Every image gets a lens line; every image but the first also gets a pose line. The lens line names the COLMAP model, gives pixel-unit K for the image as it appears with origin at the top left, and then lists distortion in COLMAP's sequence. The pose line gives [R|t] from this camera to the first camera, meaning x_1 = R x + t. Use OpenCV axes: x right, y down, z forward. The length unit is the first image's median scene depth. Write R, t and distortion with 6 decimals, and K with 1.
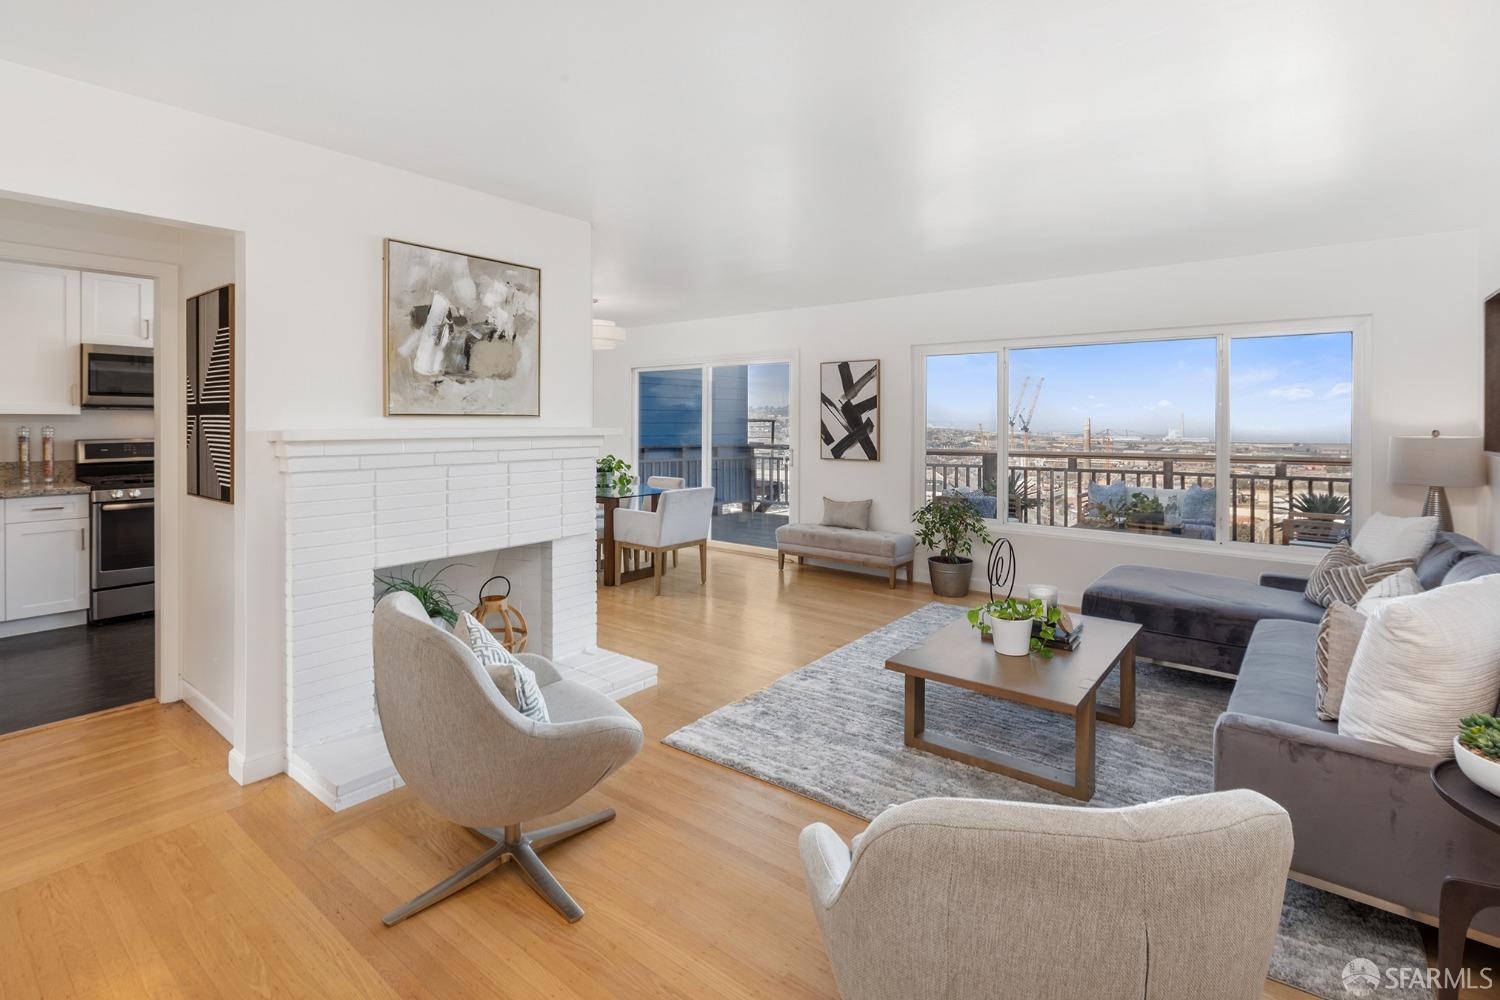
lens RADIAL K [[693.6, 0, 774.9], [0, 693.6, 414.9], [0, 0, 1]] dist [-0.000699, -0.000652]
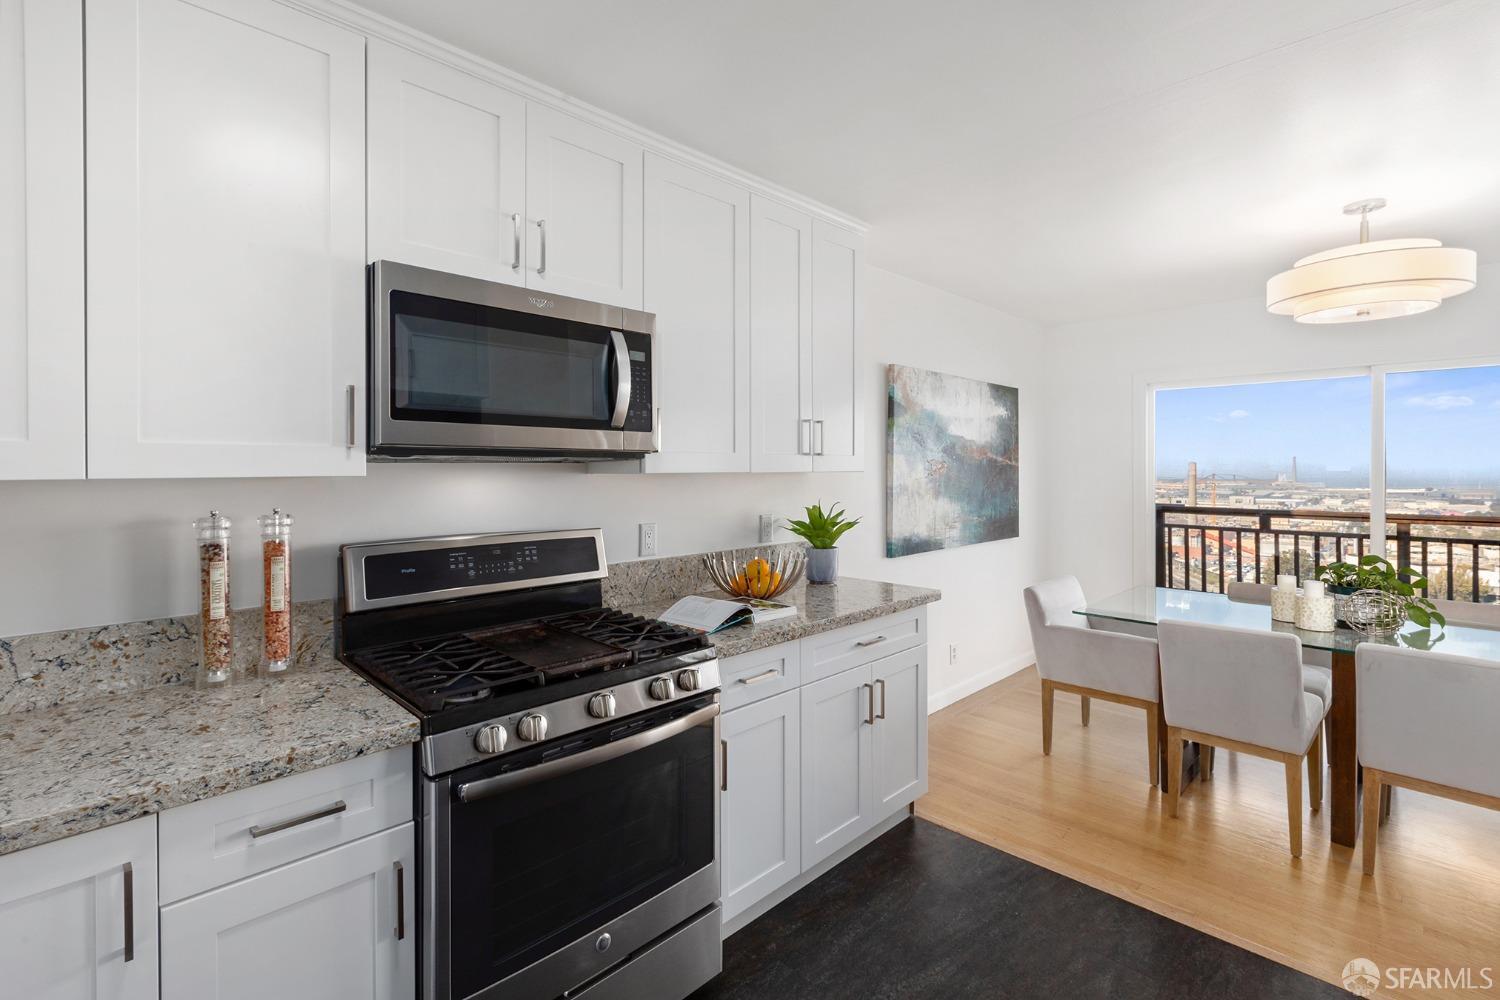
lens RADIAL K [[699.2, 0, 760.2], [0, 699.2, 466.2], [0, 0, 1]] dist [0.002387, 0.000121]
pose [[0.991339, 0.010629, -0.130900, -1.091162], [-0.009728, 0.999924, 0.007520, -0.013636], [0.130970, -0.006182, 0.991367, 0.978242]]
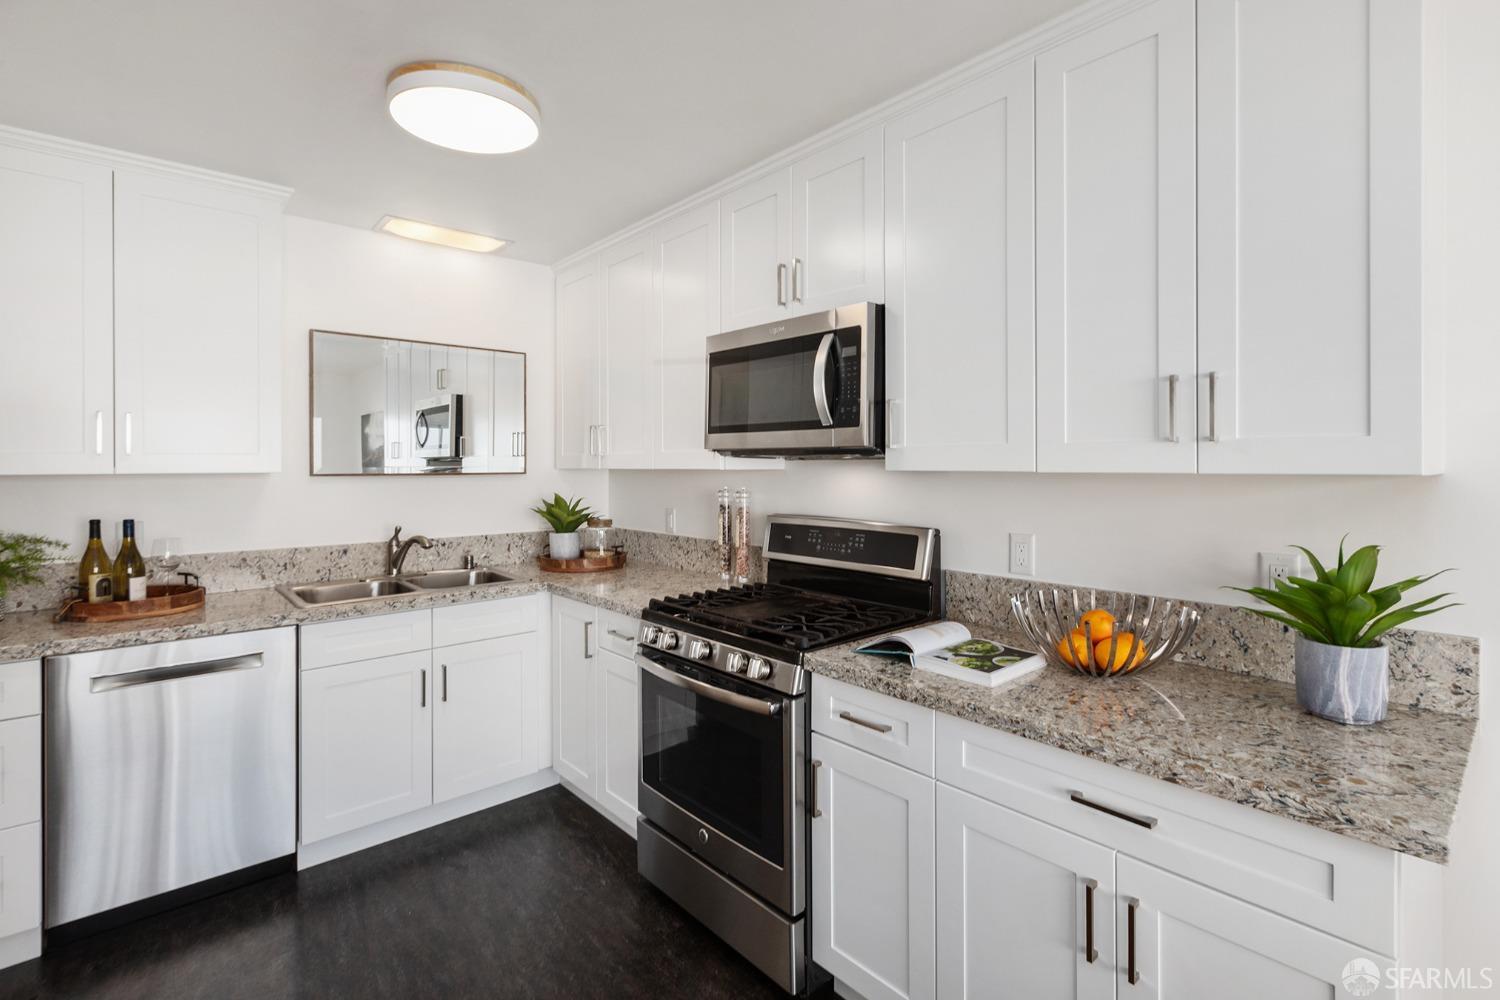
lens RADIAL K [[699.2, 0, 760.2], [0, 699.2, 466.2], [0, 0, 1]] dist [0.002387, 0.000121]
pose [[-0.198503, 0.014593, -0.979992, -0.689207], [0.009653, 0.999870, 0.012933, -0.013637], [0.980053, -0.006893, -0.198618, 1.583385]]
